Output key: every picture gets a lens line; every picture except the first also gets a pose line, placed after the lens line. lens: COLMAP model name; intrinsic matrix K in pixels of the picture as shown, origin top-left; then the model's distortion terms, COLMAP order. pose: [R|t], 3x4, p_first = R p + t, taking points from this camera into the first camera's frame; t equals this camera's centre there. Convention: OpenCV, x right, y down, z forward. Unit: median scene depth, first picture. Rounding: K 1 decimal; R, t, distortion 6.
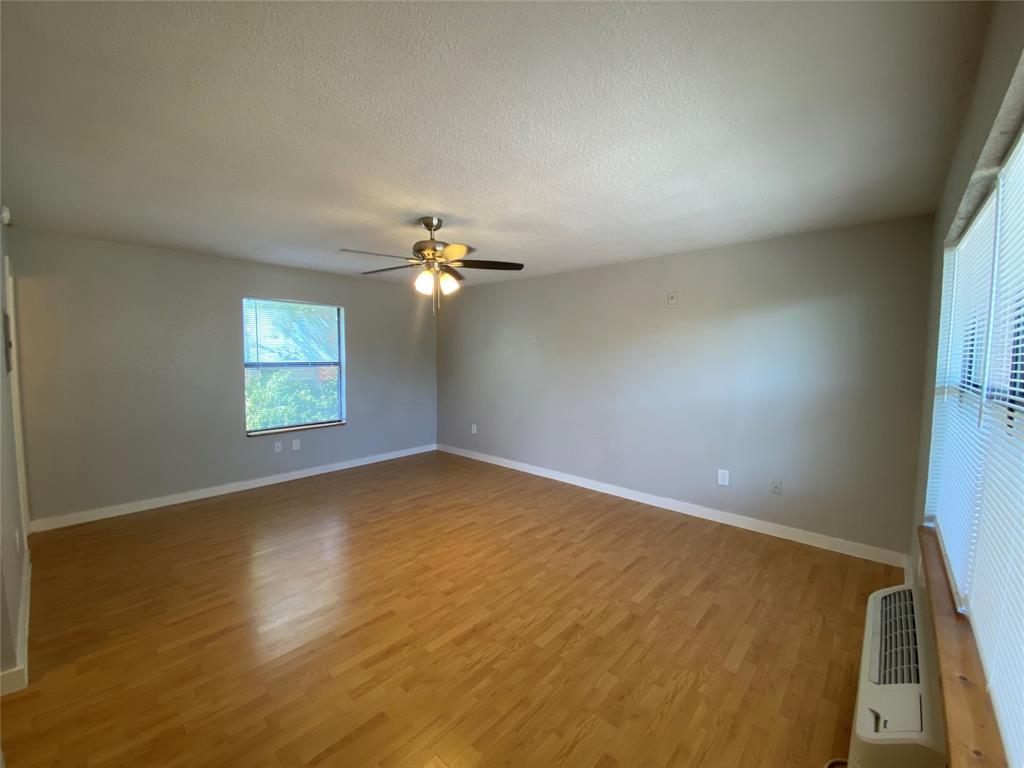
lens RADIAL K [[415.4, 0, 513.2], [0, 415.4, 380.1], [0, 0, 1]] dist [0.022460, -0.022309]
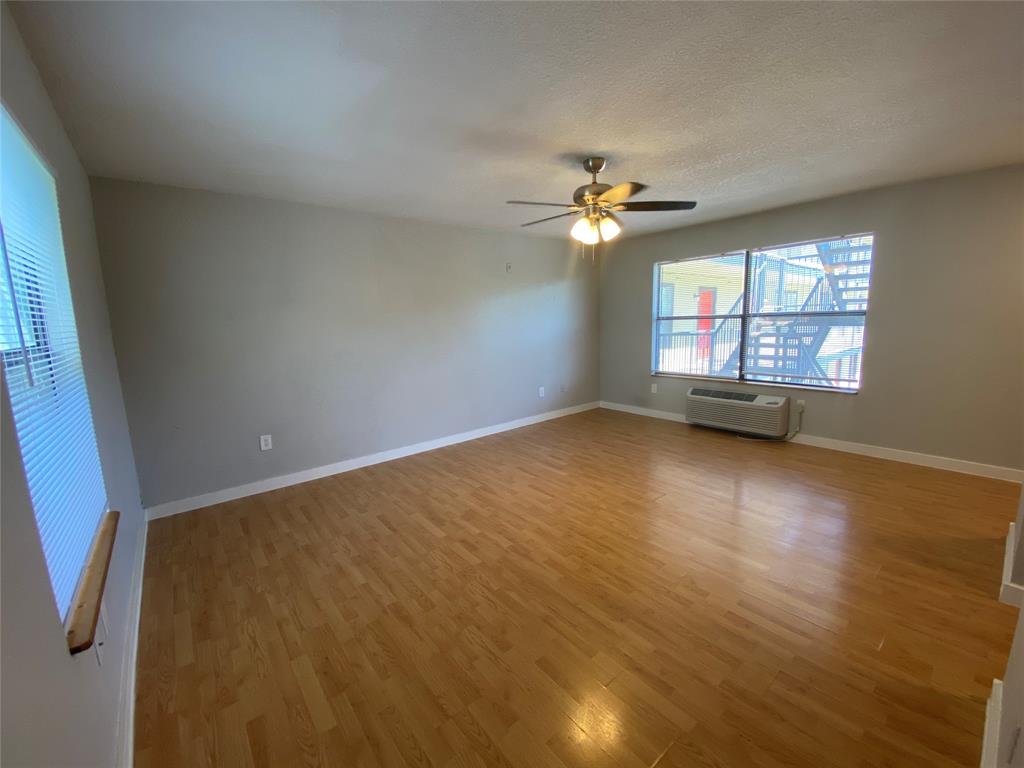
lens RADIAL K [[415.4, 0, 513.2], [0, 415.4, 380.1], [0, 0, 1]] dist [0.022460, -0.022309]
pose [[0.146294, -0.159411, 0.976313, -1.149130], [0.097171, 0.984474, 0.146183, -0.049024], [-0.984457, 0.073483, 0.159512, 0.996613]]
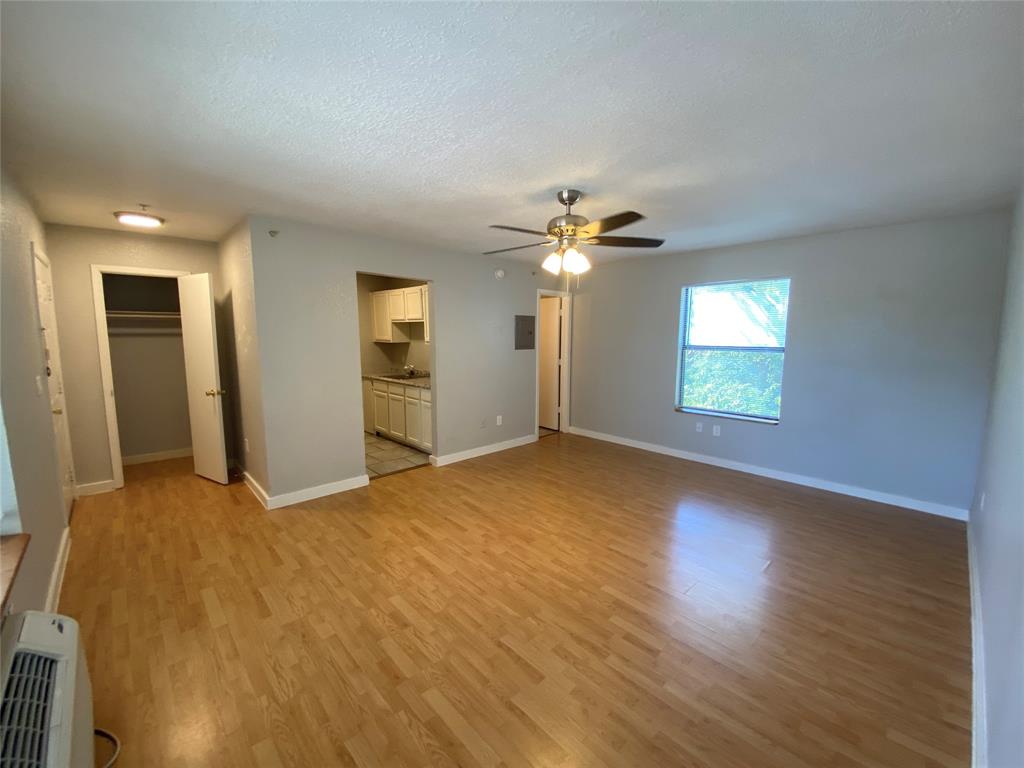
lens RADIAL K [[415.4, 0, 513.2], [0, 415.4, 380.1], [0, 0, 1]] dist [0.022460, -0.022309]
pose [[-0.079916, 0.111382, -0.990559, 0.728690], [-0.068979, 0.990737, 0.116967, -0.067768], [0.994412, 0.077675, -0.071492, 0.911638]]
